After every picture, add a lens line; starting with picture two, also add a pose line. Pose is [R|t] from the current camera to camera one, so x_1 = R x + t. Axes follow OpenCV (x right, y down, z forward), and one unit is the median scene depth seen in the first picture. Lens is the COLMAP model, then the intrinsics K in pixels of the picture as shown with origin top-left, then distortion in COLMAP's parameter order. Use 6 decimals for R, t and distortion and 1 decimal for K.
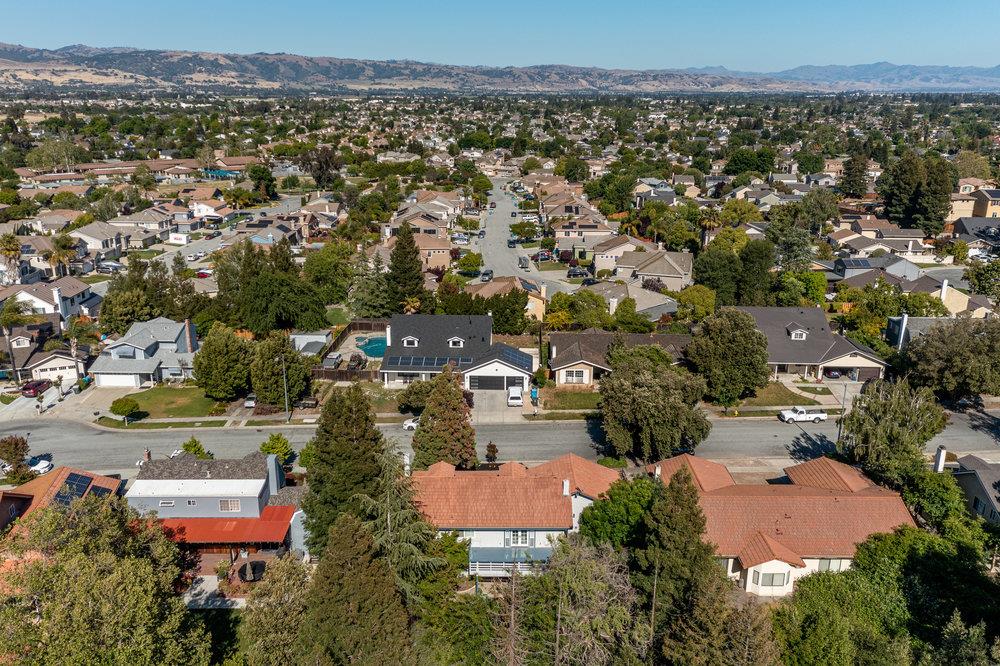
lens RADIAL K [[789.2, 0, 500.0], [0, 789.2, 333.0], [0, 0, 1]] dist [0.025922, 0.011462]
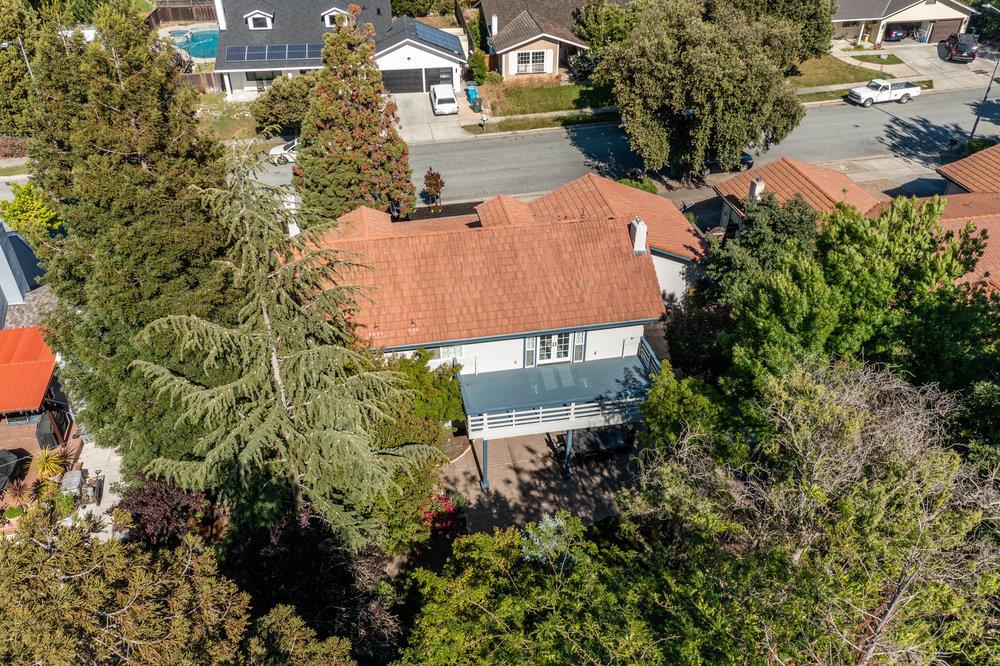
lens RADIAL K [[789.2, 0, 500.0], [0, 789.2, 333.0], [0, 0, 1]] dist [0.025922, 0.011462]
pose [[0.983781, -0.109480, 0.142086, -0.042753], [0.059535, 0.946520, 0.317104, 0.053795], [-0.169204, -0.303501, 0.937687, 0.312334]]
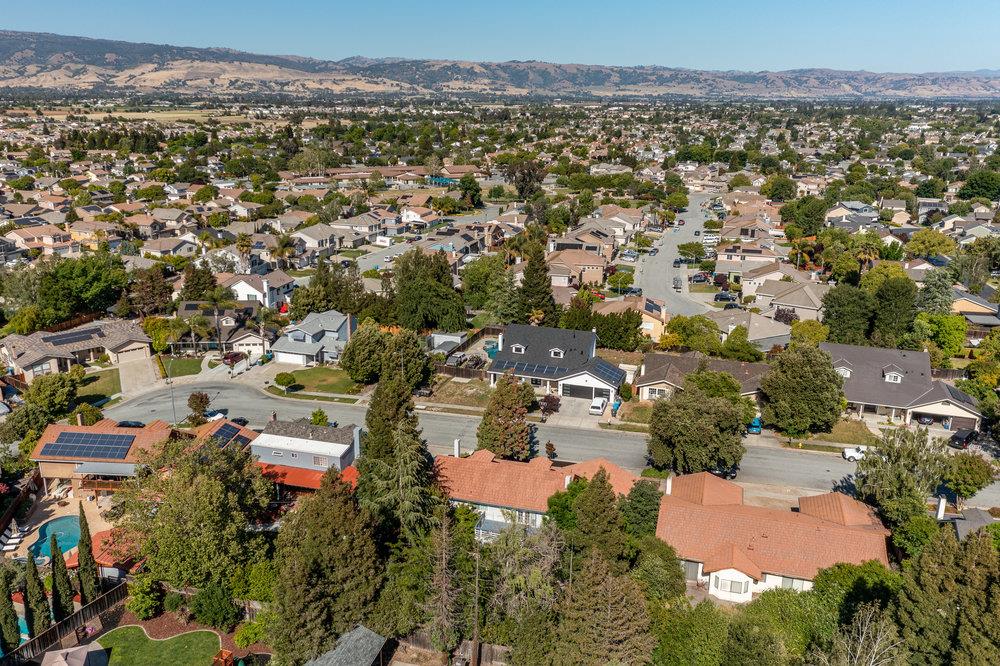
lens RADIAL K [[789.2, 0, 500.0], [0, 789.2, 333.0], [0, 0, 1]] dist [0.025922, 0.011462]
pose [[0.958057, 0.085697, -0.273464, 0.165776], [-0.087833, 0.996125, 0.004447, -0.014004], [0.272785, 0.019758, 0.961872, -0.101307]]
